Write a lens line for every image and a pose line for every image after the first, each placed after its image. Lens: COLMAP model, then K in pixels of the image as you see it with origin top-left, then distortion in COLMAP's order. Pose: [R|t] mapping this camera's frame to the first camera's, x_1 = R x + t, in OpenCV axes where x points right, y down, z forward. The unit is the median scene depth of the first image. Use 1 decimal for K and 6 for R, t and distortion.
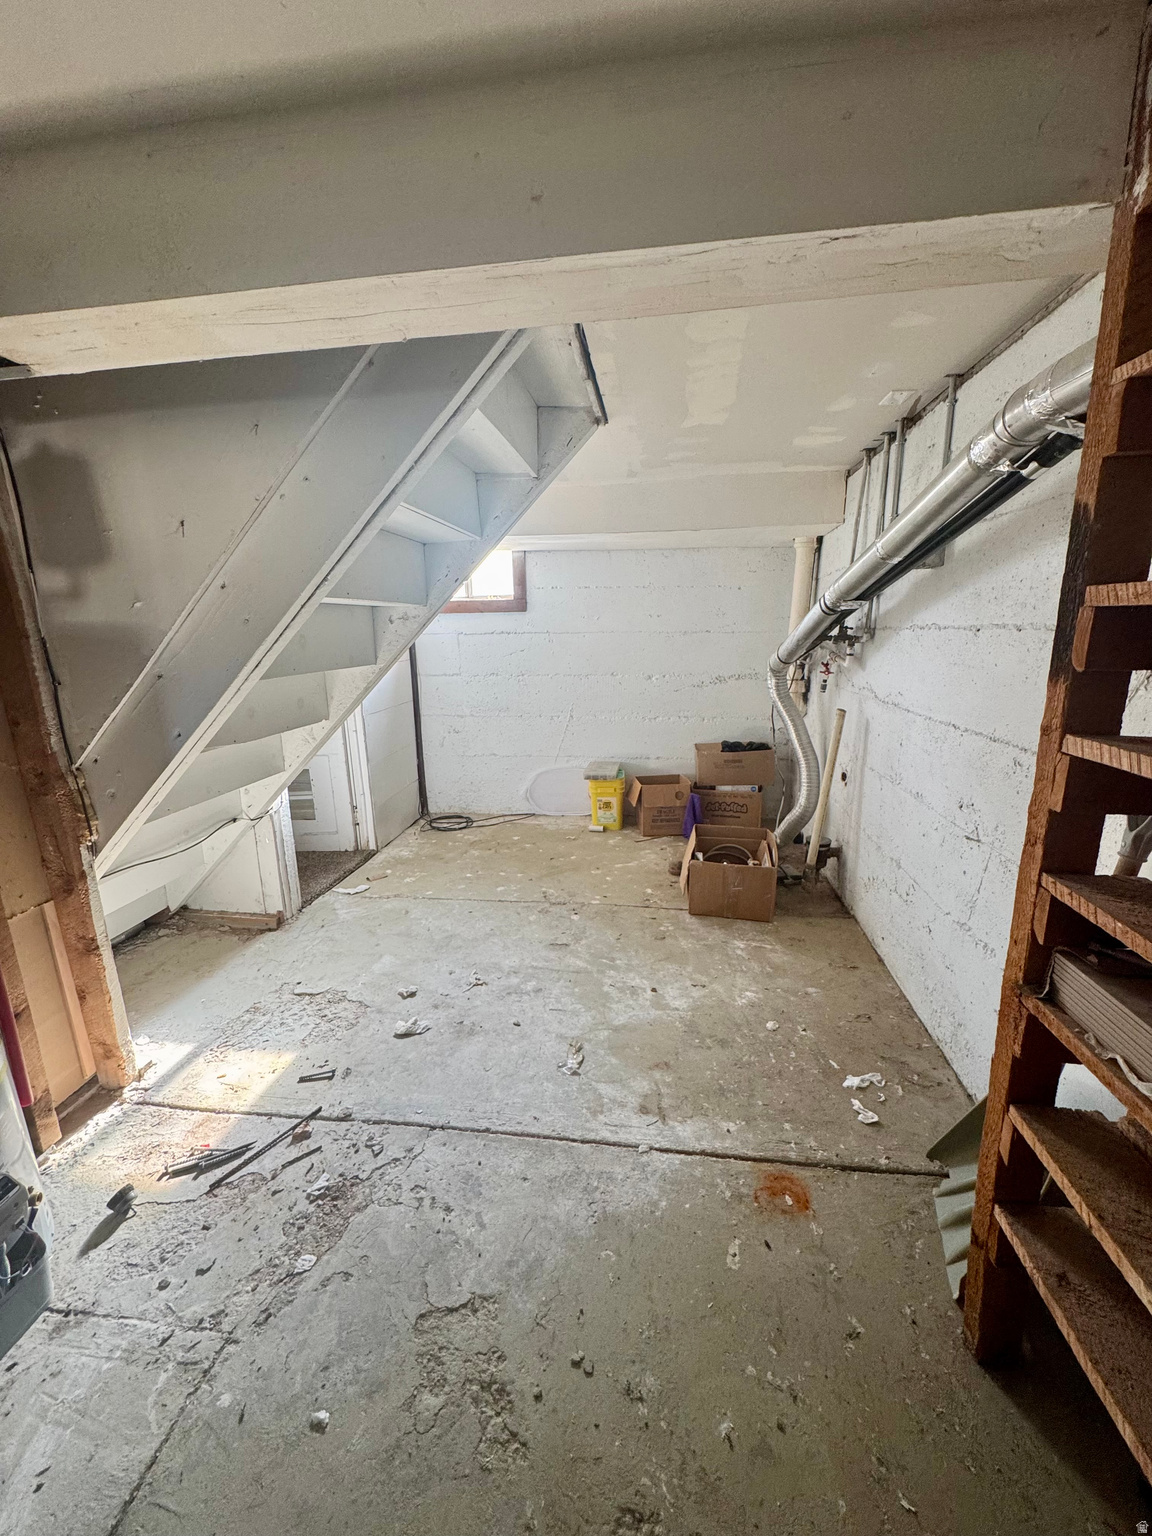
lens RADIAL K [[610.7, 0, 578.3], [0, 610.7, 772.5], [0, 0, 1]] dist [0.000408, -0.000022]
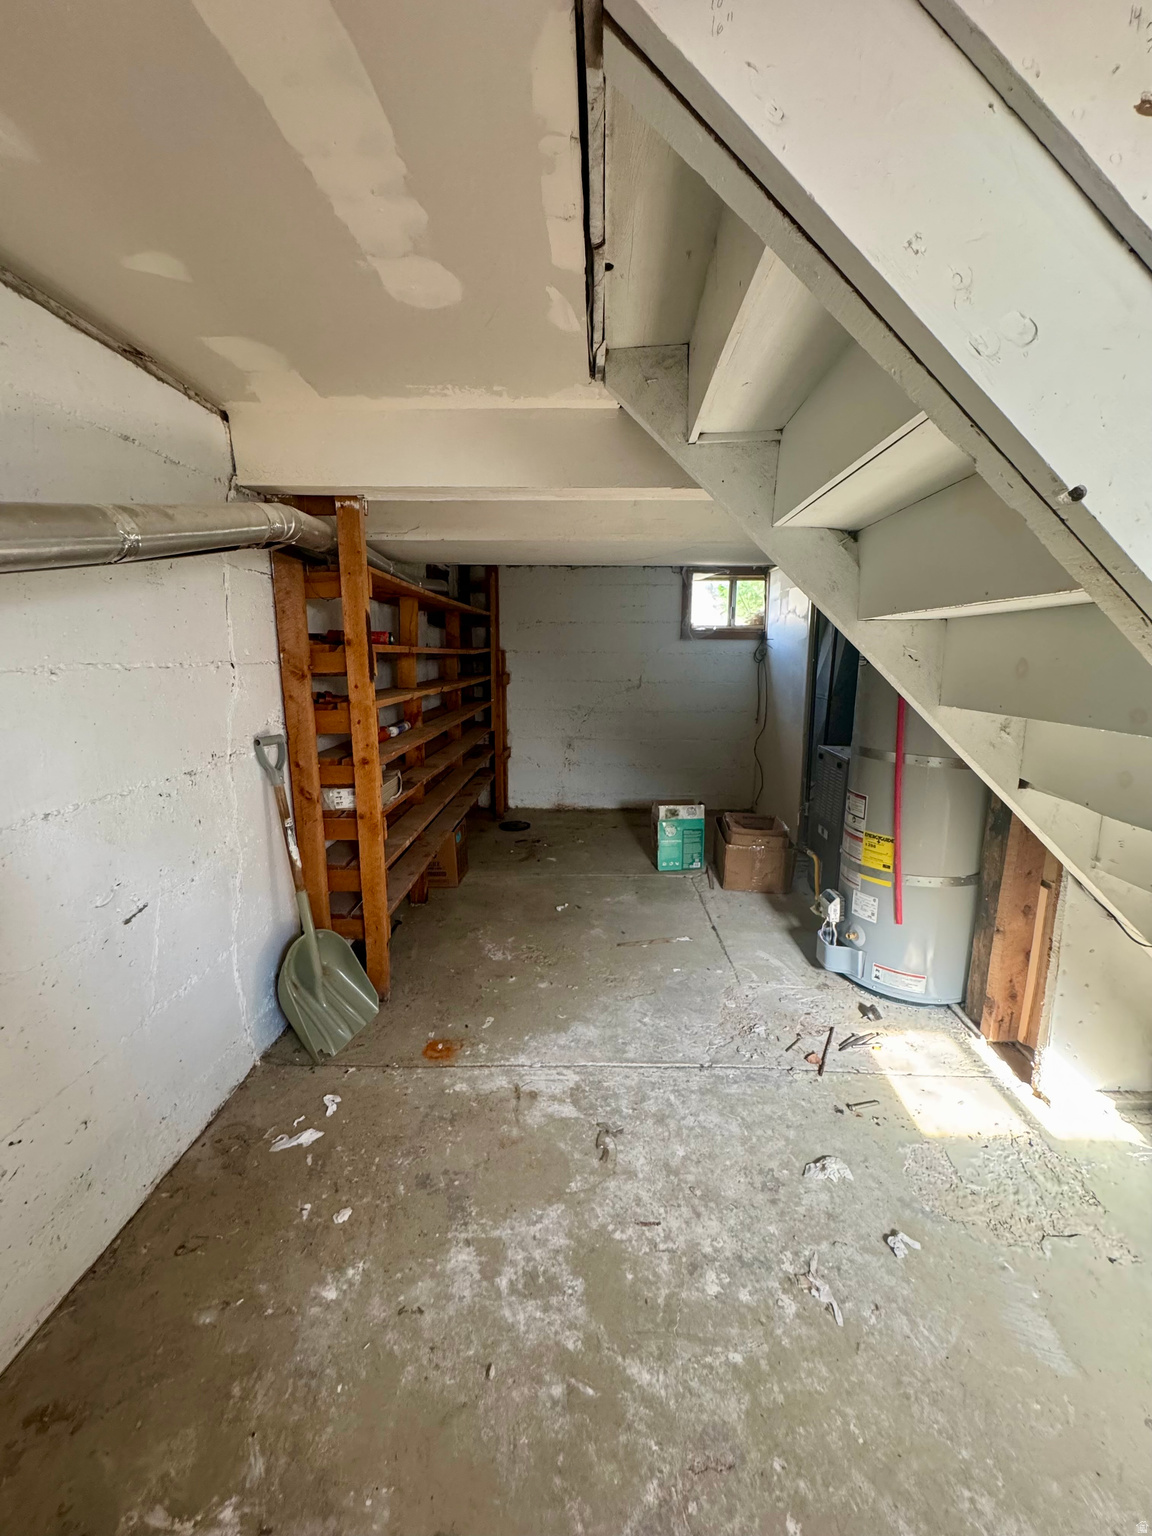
lens RADIAL K [[610.7, 0, 578.7], [0, 610.7, 767.1], [0, 0, 1]] dist [0.000408, -0.000022]
pose [[-0.994369, 0.035909, -0.099707, 0.102568], [-0.007497, 0.914651, 0.404175, -0.382800], [0.105711, 0.402647, -0.909231, 1.588847]]
